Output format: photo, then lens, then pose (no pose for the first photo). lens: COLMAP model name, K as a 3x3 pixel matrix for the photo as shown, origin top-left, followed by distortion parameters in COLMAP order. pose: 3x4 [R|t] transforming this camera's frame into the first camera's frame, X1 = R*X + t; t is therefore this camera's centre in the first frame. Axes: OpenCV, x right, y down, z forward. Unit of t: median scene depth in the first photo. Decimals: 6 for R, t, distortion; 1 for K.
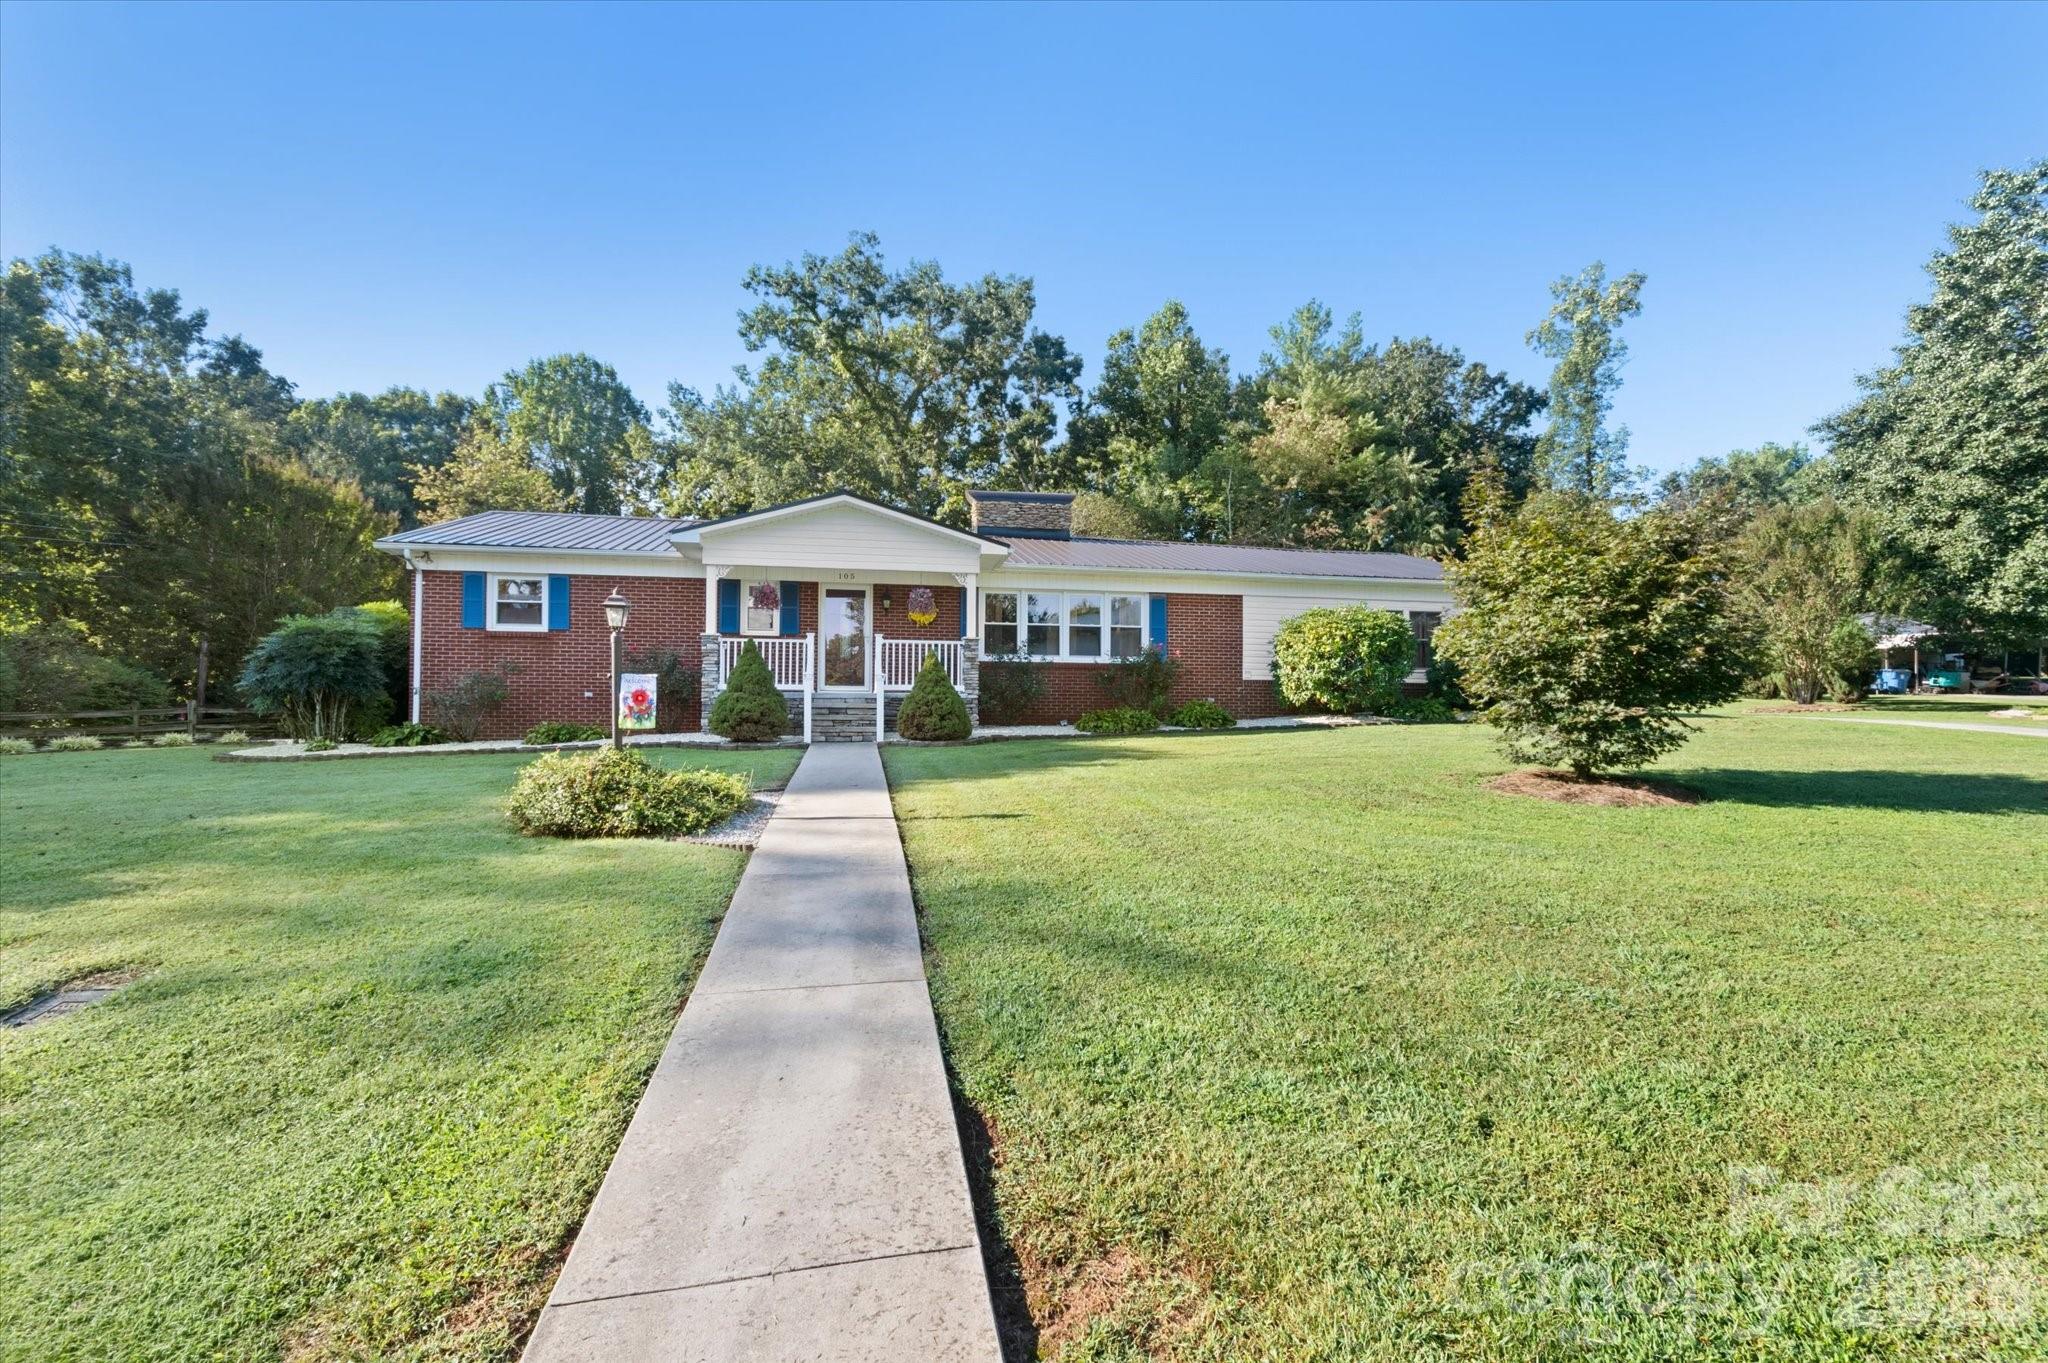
lens RADIAL K [[905.6, 0, 1023.5], [0, 905.6, 699.4], [0, 0, 1]] dist [0.002723, 0.000806]
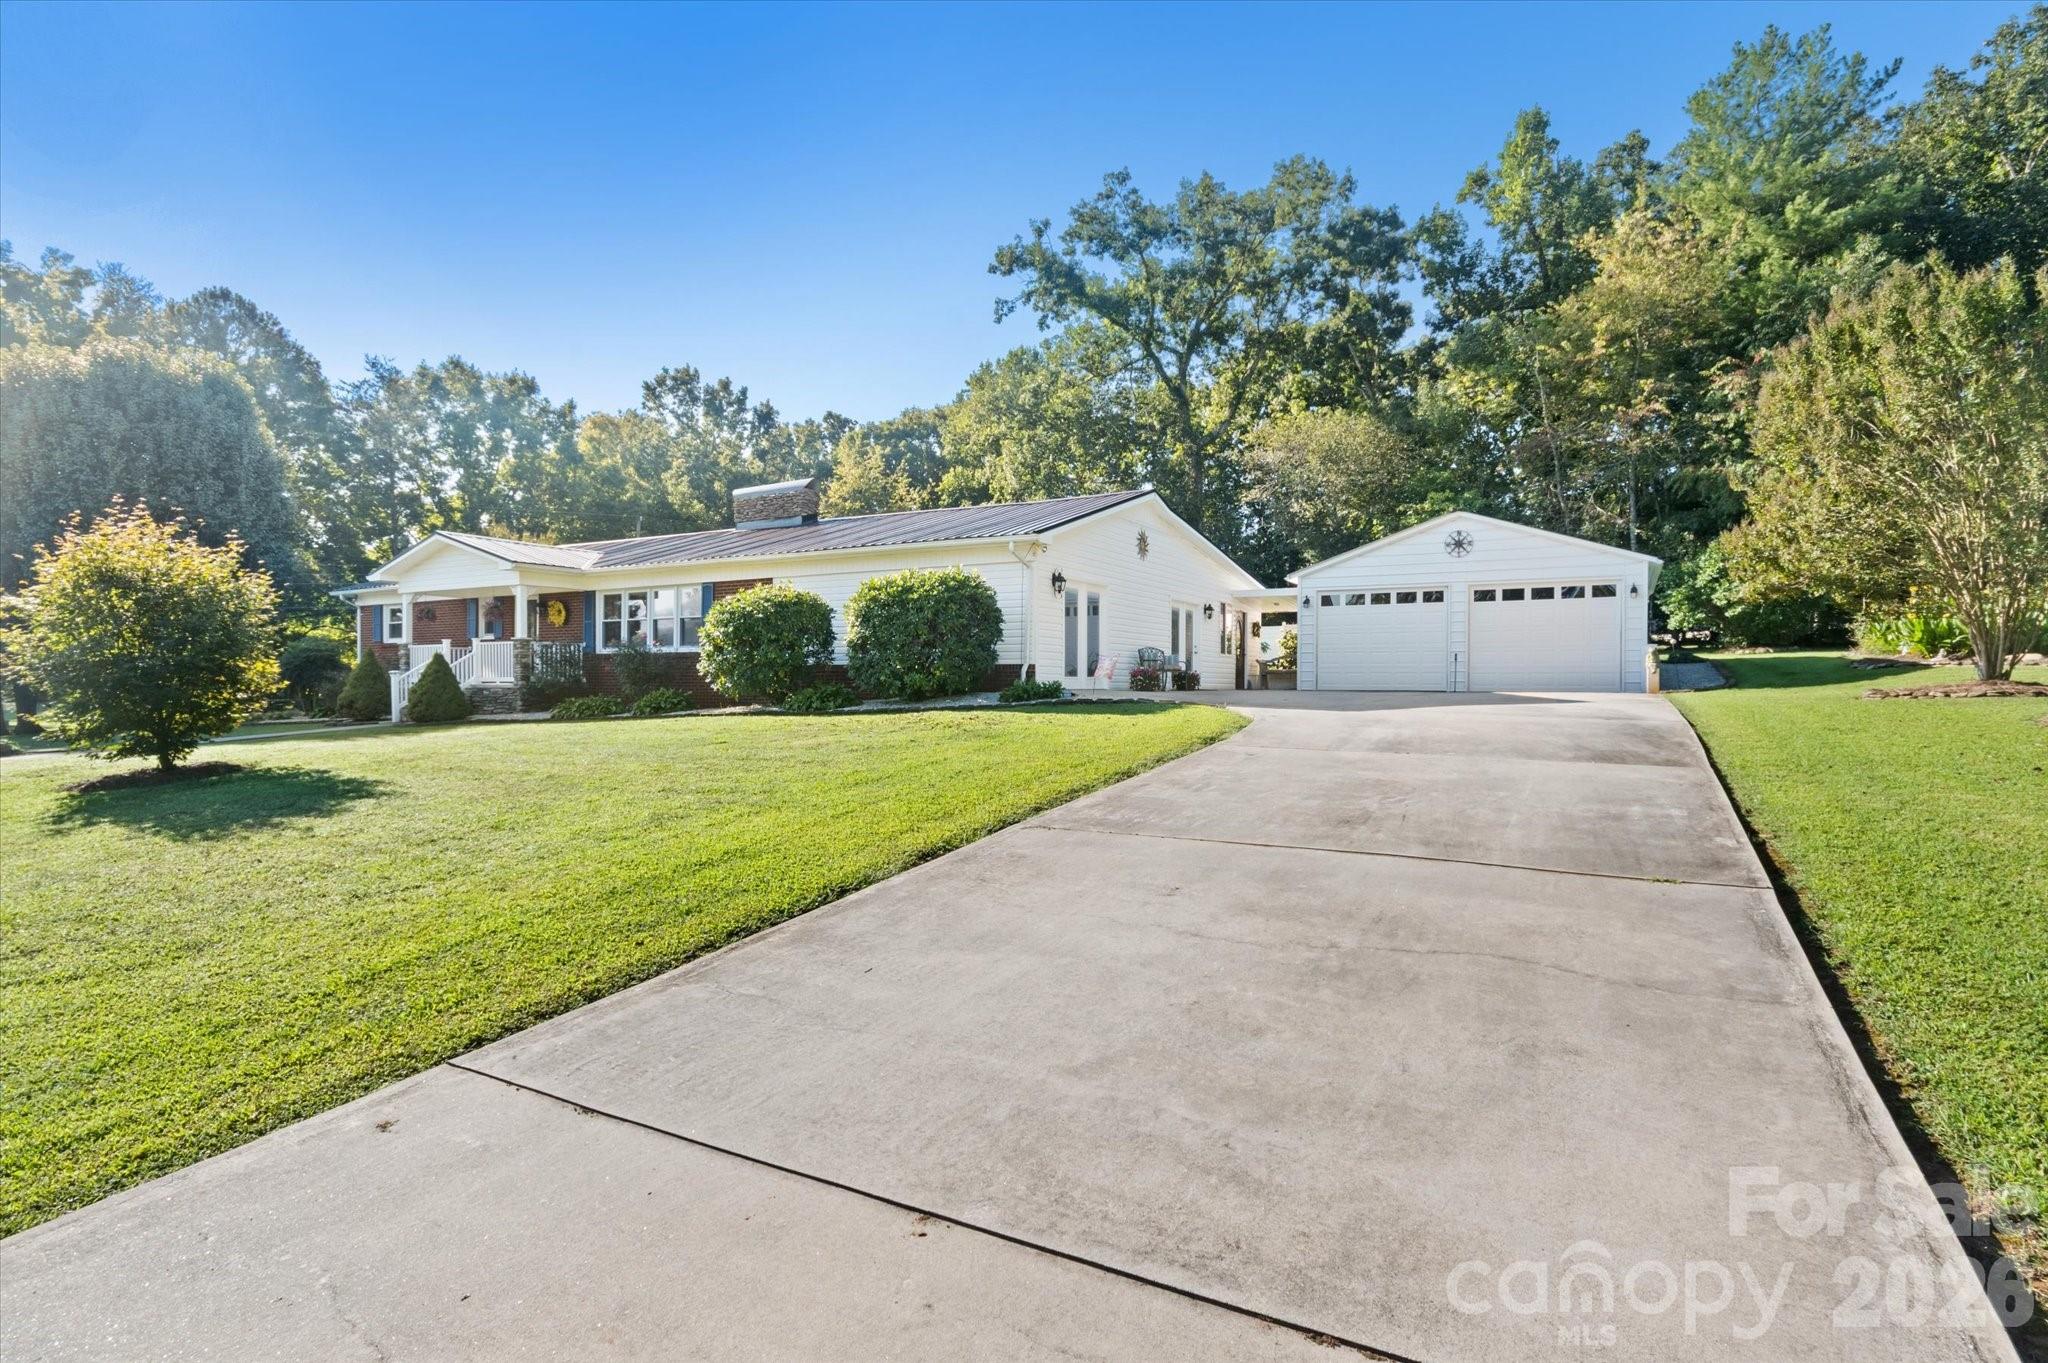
lens RADIAL K [[1002.9, 0, 1026.8], [0, 1002.9, 694.3], [0, 0, 1]] dist [0.014531, 0.000376]
pose [[0.763634, 0.002483, -0.645644, 1.235194], [0.018162, 0.999514, 0.025325, -0.012900], [0.645393, -0.031065, 0.763218, 0.379832]]
